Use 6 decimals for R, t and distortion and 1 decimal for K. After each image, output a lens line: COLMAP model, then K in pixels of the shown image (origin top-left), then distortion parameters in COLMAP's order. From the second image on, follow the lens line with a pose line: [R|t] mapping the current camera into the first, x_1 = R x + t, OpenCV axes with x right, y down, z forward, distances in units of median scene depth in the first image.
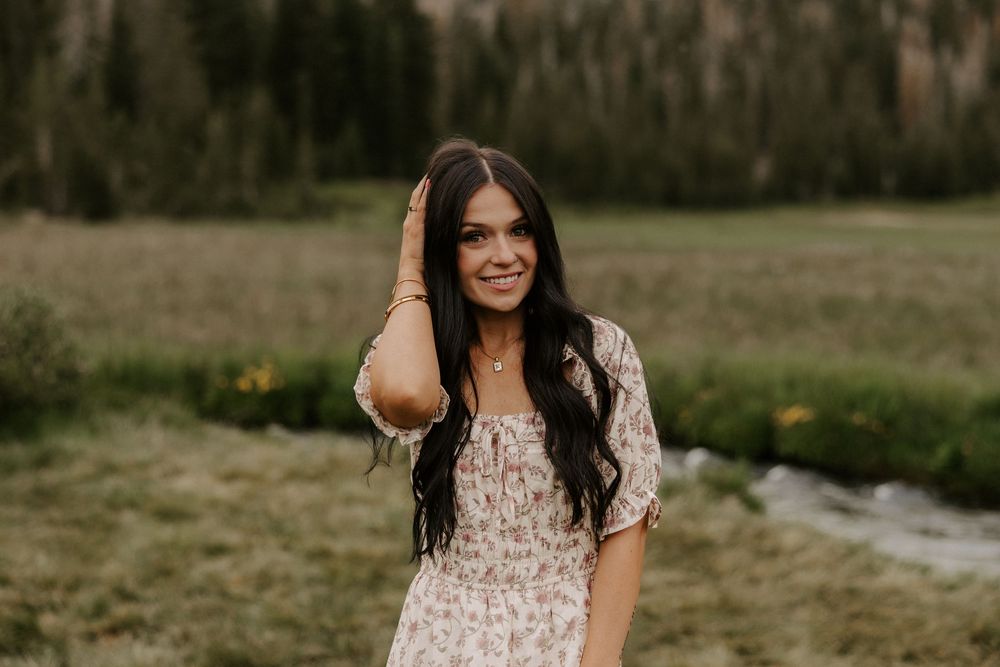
lens RADIAL K [[1619.4, 0, 500.0], [0, 1619.4, 333.5], [0, 0, 1]] dist [0.020938, -0.113503]
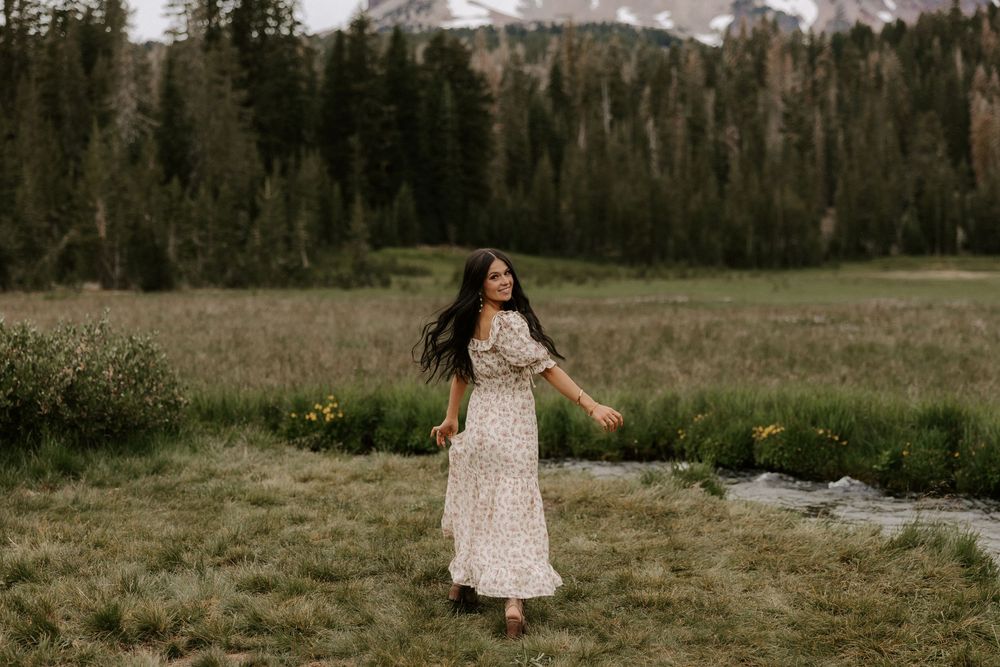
lens RADIAL K [[1678.2, 0, 501.8], [0, 1678.2, 430.8], [0, 0, 1]] dist [-0.003315, 0.135611]
pose [[0.999192, -0.016155, -0.036798, 0.030867], [0.016793, 0.999713, 0.017096, 0.027363], [0.036511, -0.017700, 0.999176, -0.264704]]
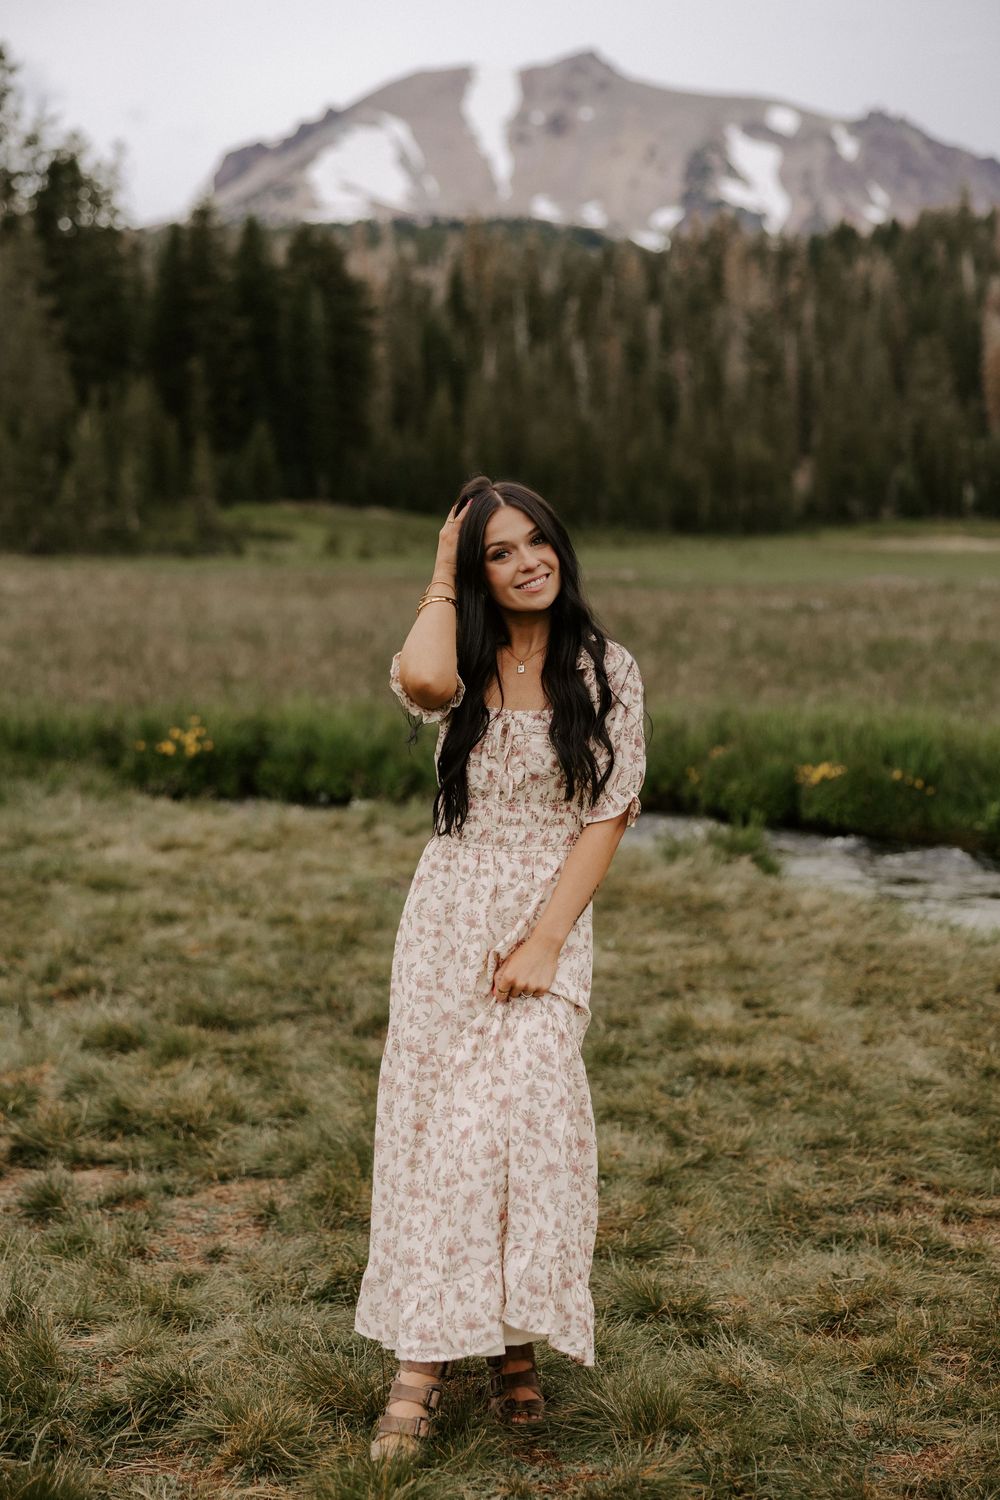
lens RADIAL K [[2144.4, 0, 488.8], [0, 2144.4, 754.4], [0, 0, 1]] dist [0.016133, 0.035216]
pose [[0.999821, -0.013678, 0.013087, -0.008126], [0.013353, 0.999608, 0.024608, 0.011594], [-0.013418, -0.024429, 0.999612, -0.128725]]
